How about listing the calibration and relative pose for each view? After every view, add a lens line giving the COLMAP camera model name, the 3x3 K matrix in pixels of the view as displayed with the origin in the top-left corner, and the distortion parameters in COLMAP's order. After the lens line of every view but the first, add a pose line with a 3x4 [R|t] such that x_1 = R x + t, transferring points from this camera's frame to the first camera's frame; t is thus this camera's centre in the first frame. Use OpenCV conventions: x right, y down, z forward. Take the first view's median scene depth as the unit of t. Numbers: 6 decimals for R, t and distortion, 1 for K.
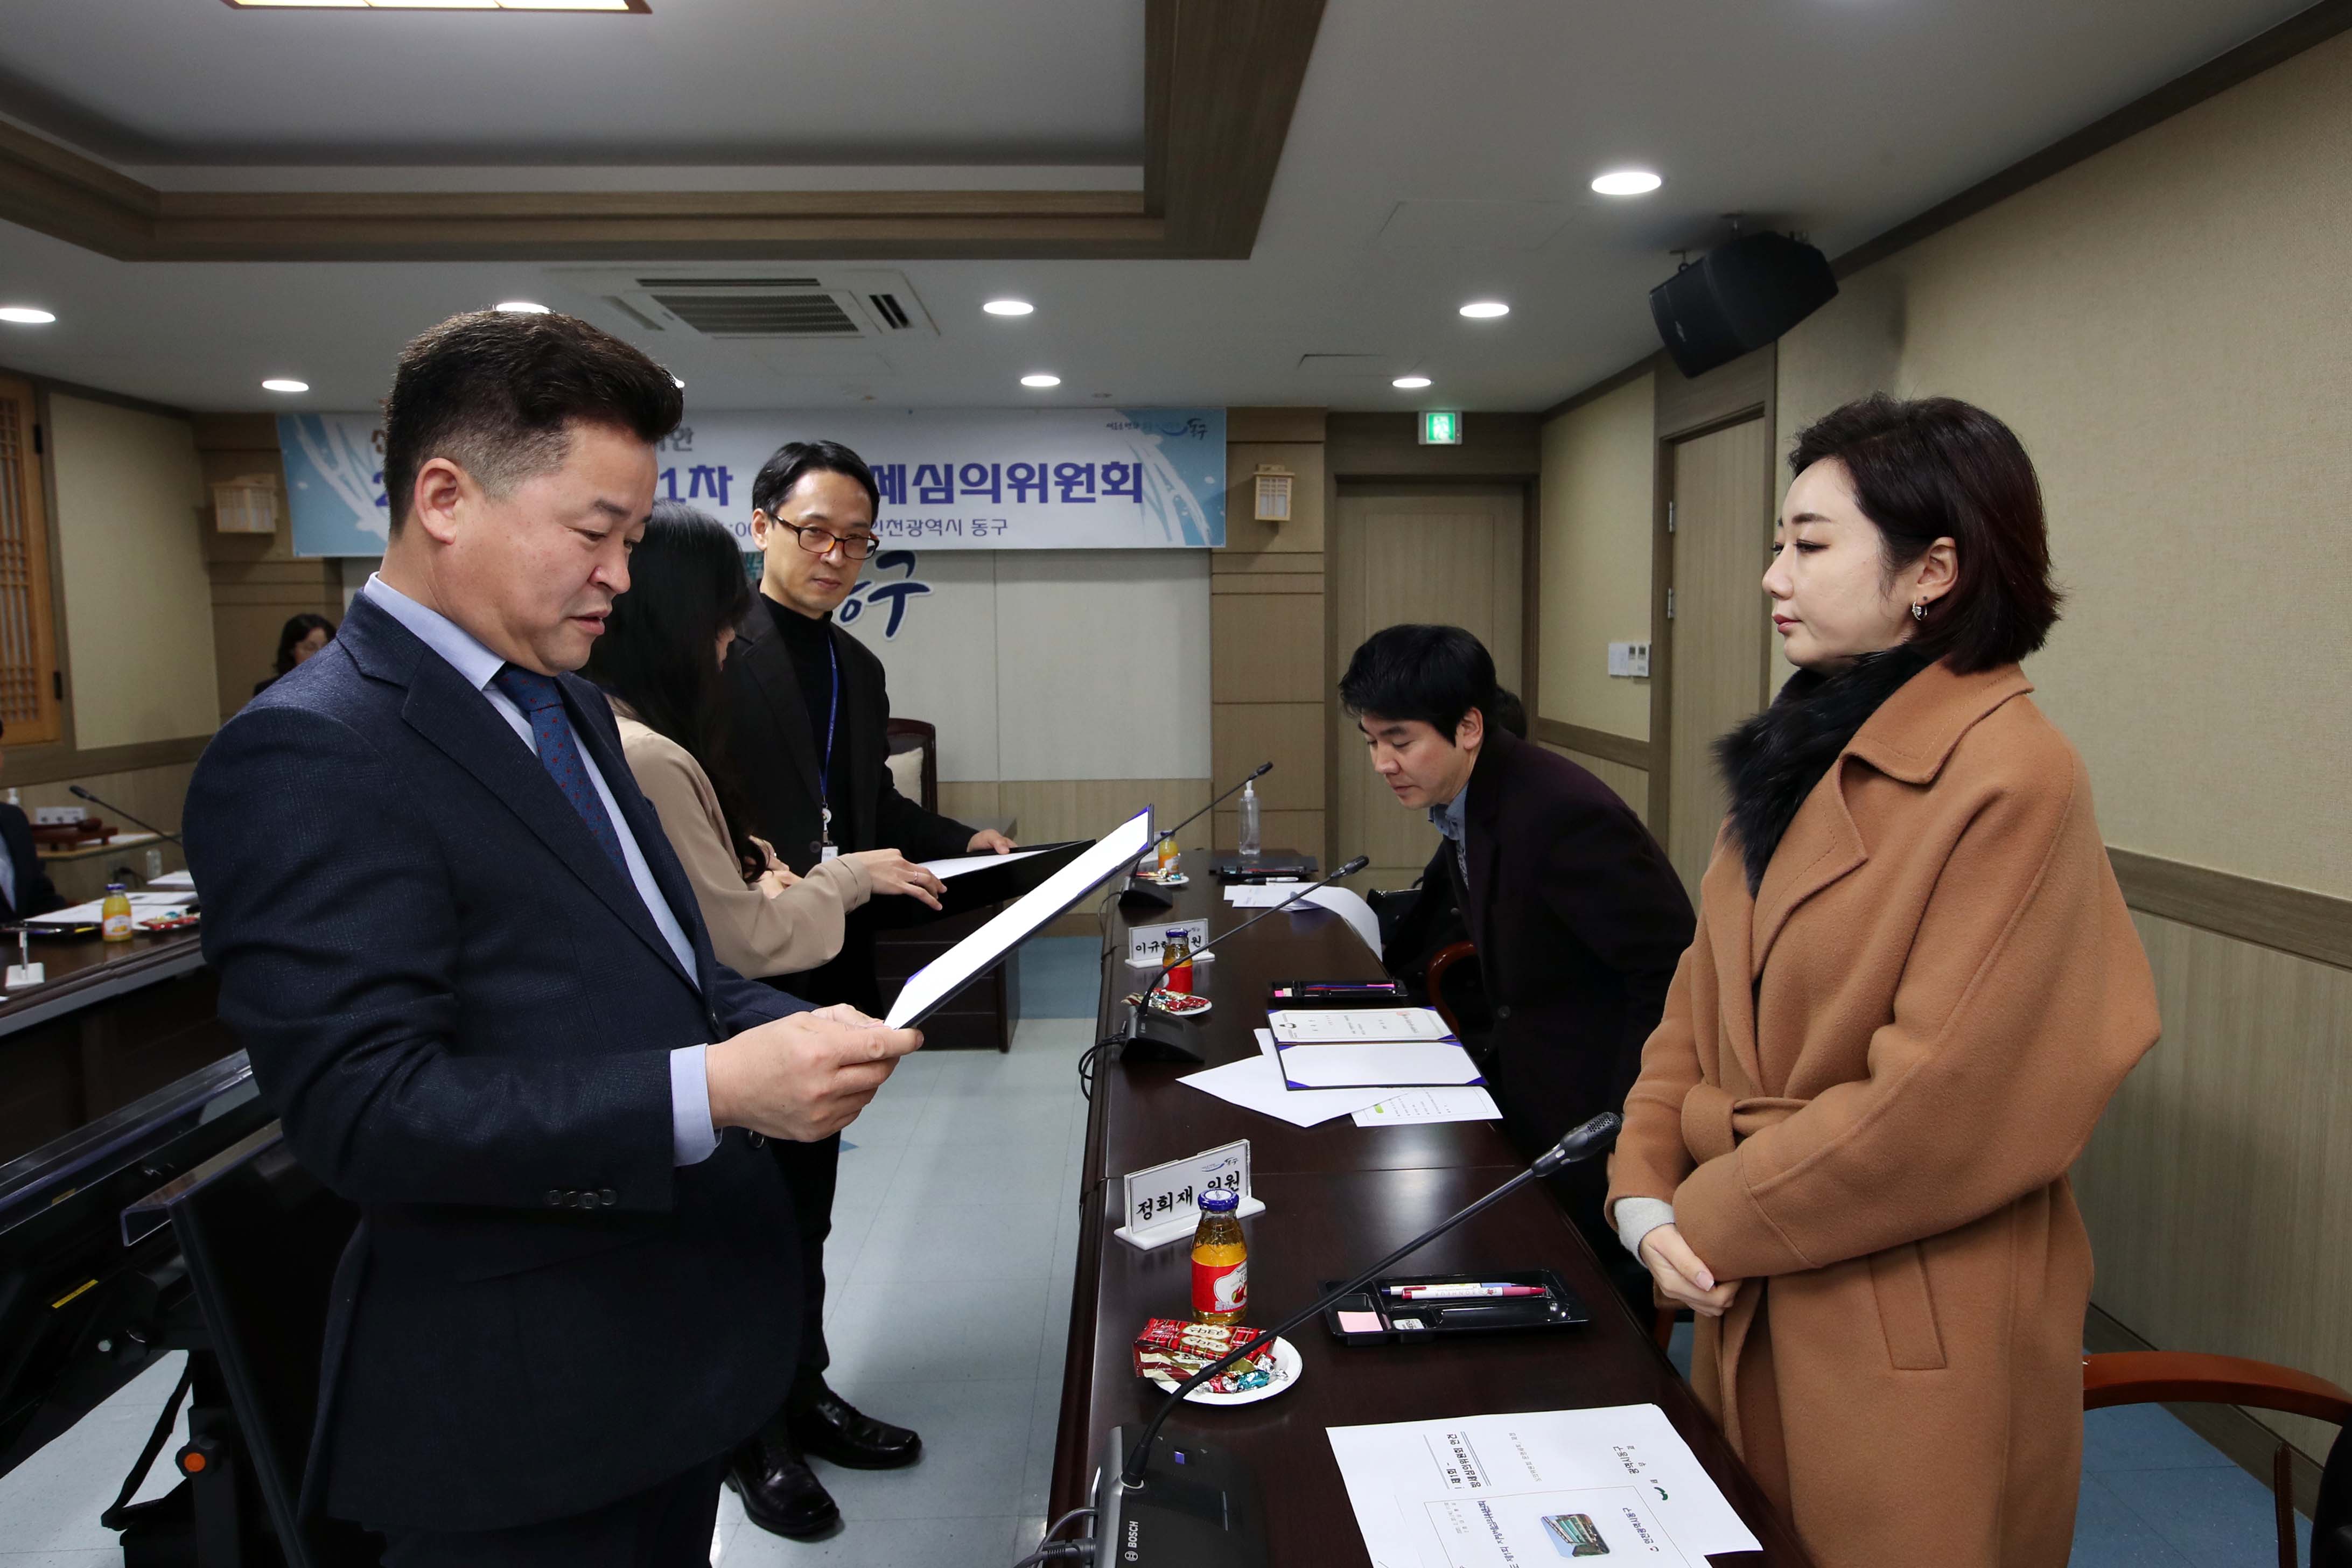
lens RADIAL K [[1630.3, 0, 1202.8], [0, 1630.3, 804.9], [0, 0, 1]] dist [-0.050128, 0.043413]
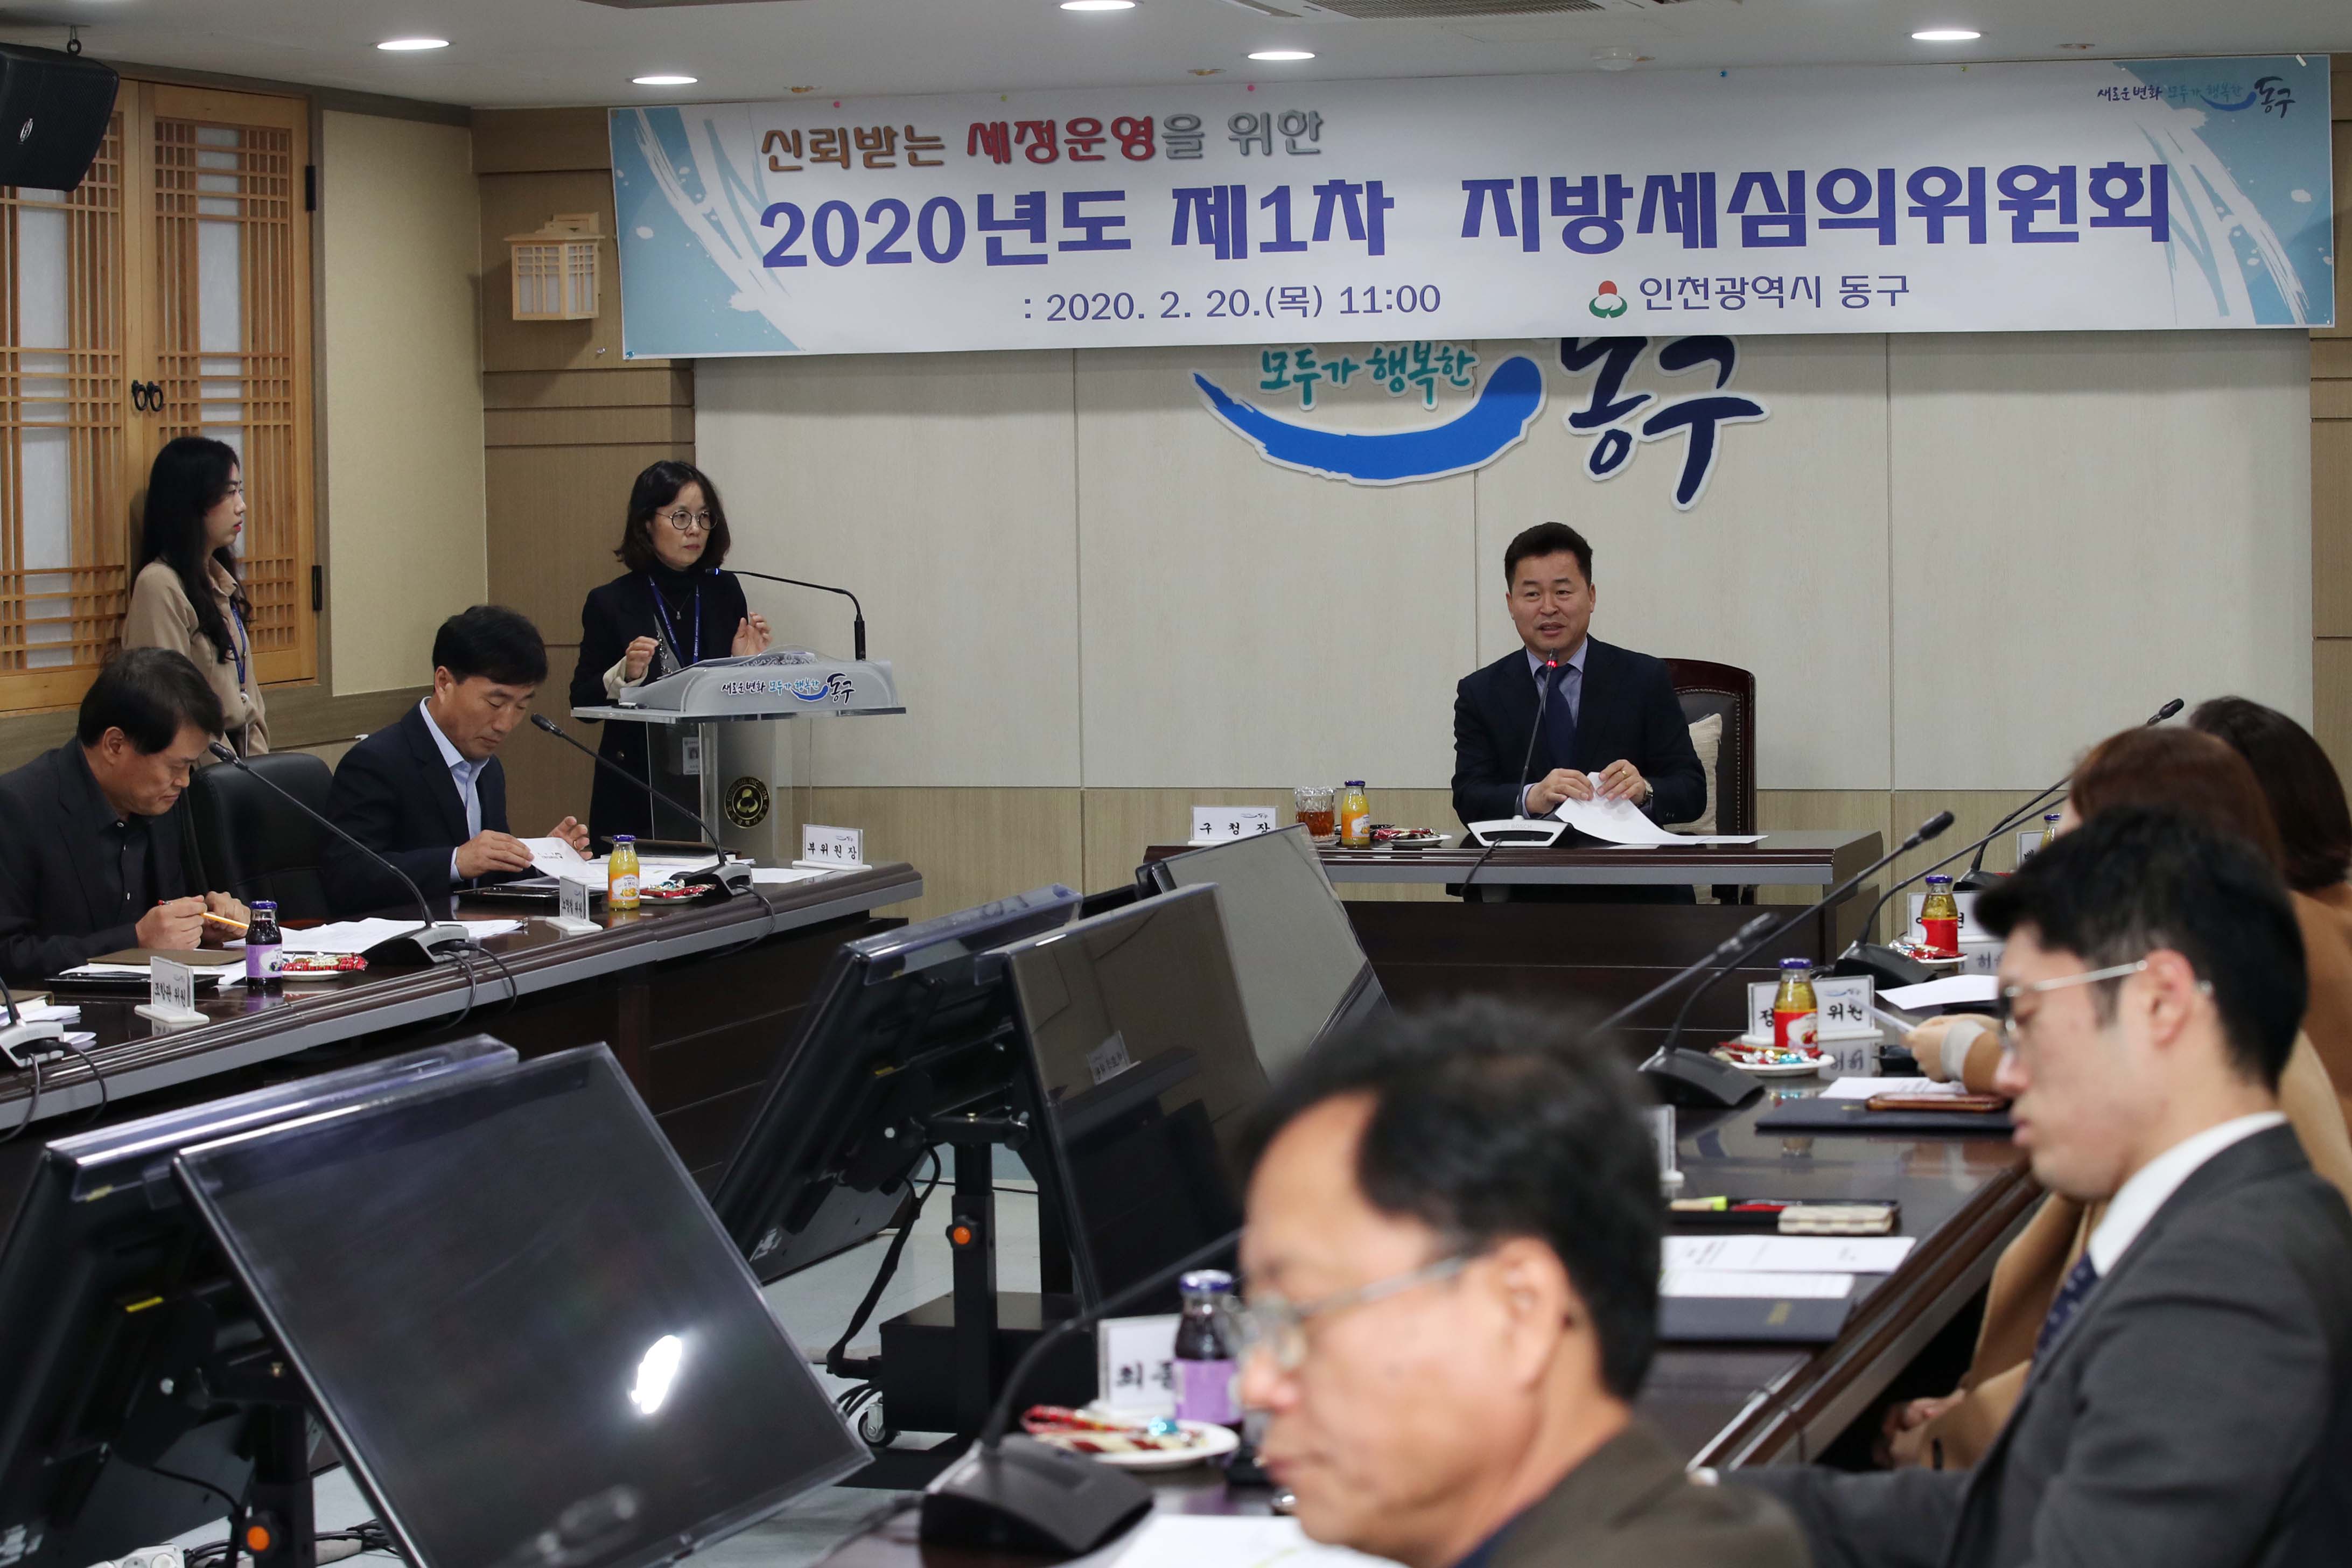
lens RADIAL K [[5551.1, 0, 1132.1], [0, 5551.1, 862.6], [0, 0, 1]] dist [-0.230640, 0.000000]
pose [[0.943228, 0.019631, -0.331566, 0.229633], [-0.028225, 0.999378, -0.021124, 0.053204], [0.330945, 0.029283, 0.943196, -0.716261]]
